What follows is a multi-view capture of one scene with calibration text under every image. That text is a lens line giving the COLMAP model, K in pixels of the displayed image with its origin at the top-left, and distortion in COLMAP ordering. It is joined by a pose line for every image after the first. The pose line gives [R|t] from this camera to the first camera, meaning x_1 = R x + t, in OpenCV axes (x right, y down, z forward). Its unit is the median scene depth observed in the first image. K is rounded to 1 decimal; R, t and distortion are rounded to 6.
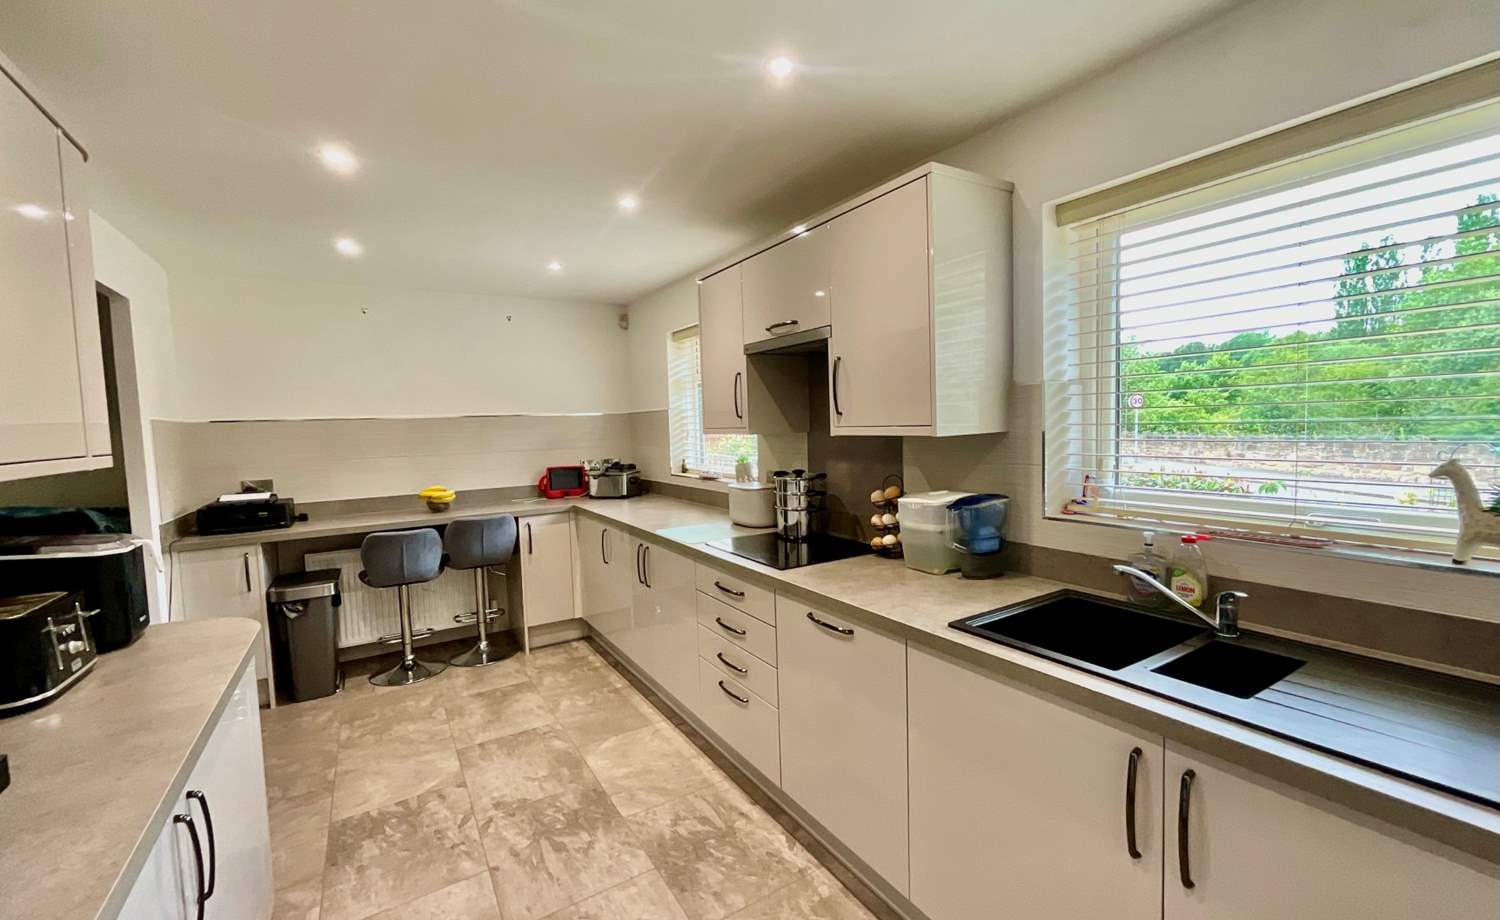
lens RADIAL K [[664.0, 0, 763.5], [0, 664.0, 460.2], [0, 0, 1]] dist [-0.001866, 0.004642]
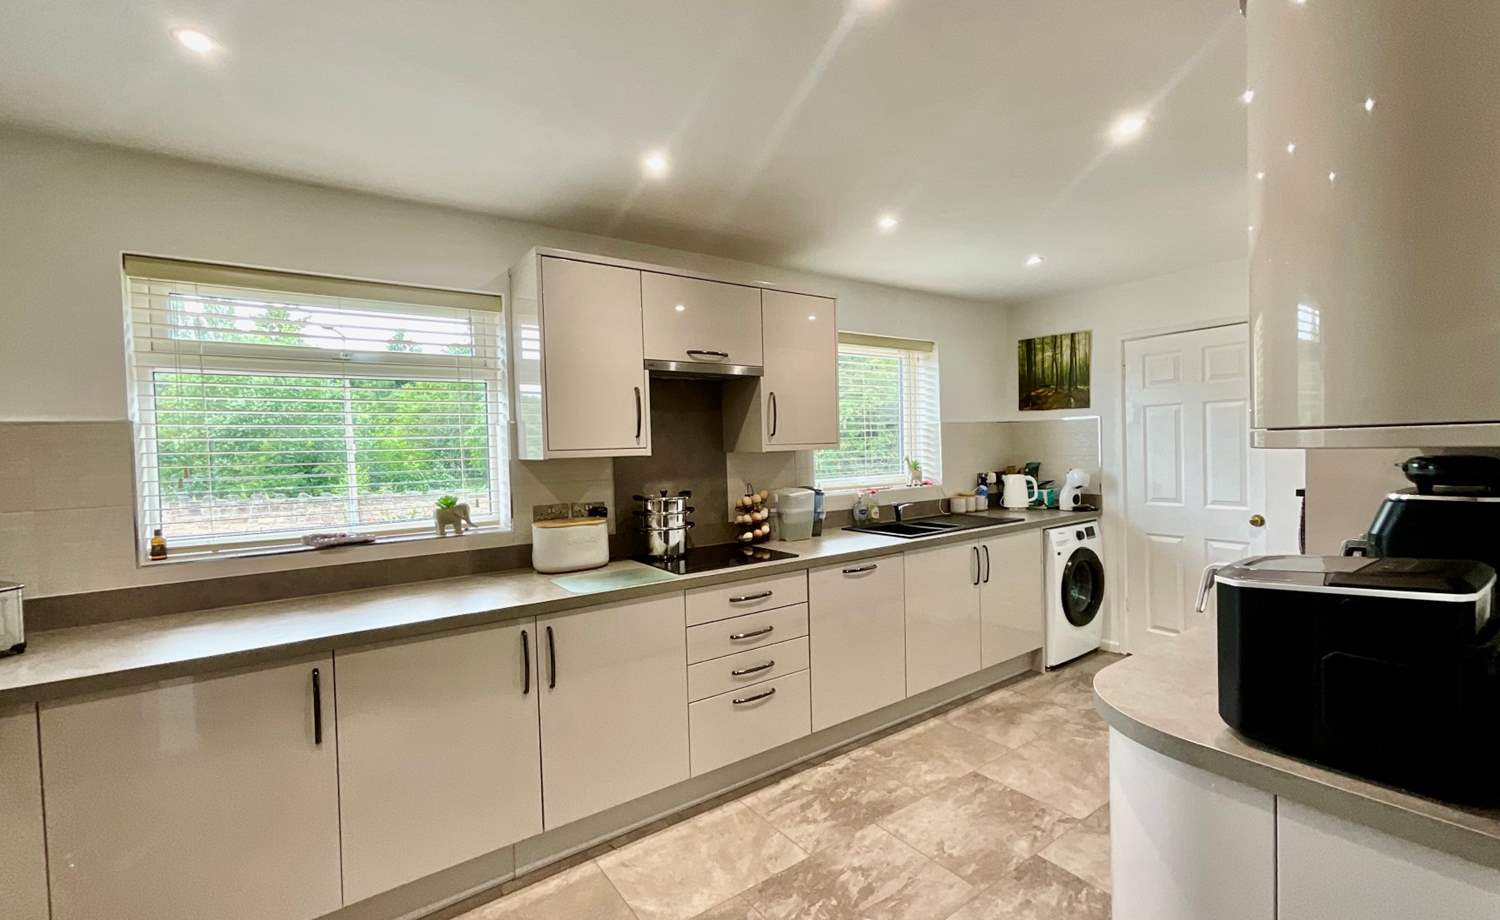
lens RADIAL K [[664.0, 0, 763.5], [0, 664.0, 460.2], [0, 0, 1]] dist [-0.001866, 0.004642]
pose [[-0.118795, 0.015403, 0.992799, -1.153606], [0.096092, 0.995365, -0.003945, -0.015694], [-0.988258, 0.094932, -0.119725, 1.141843]]
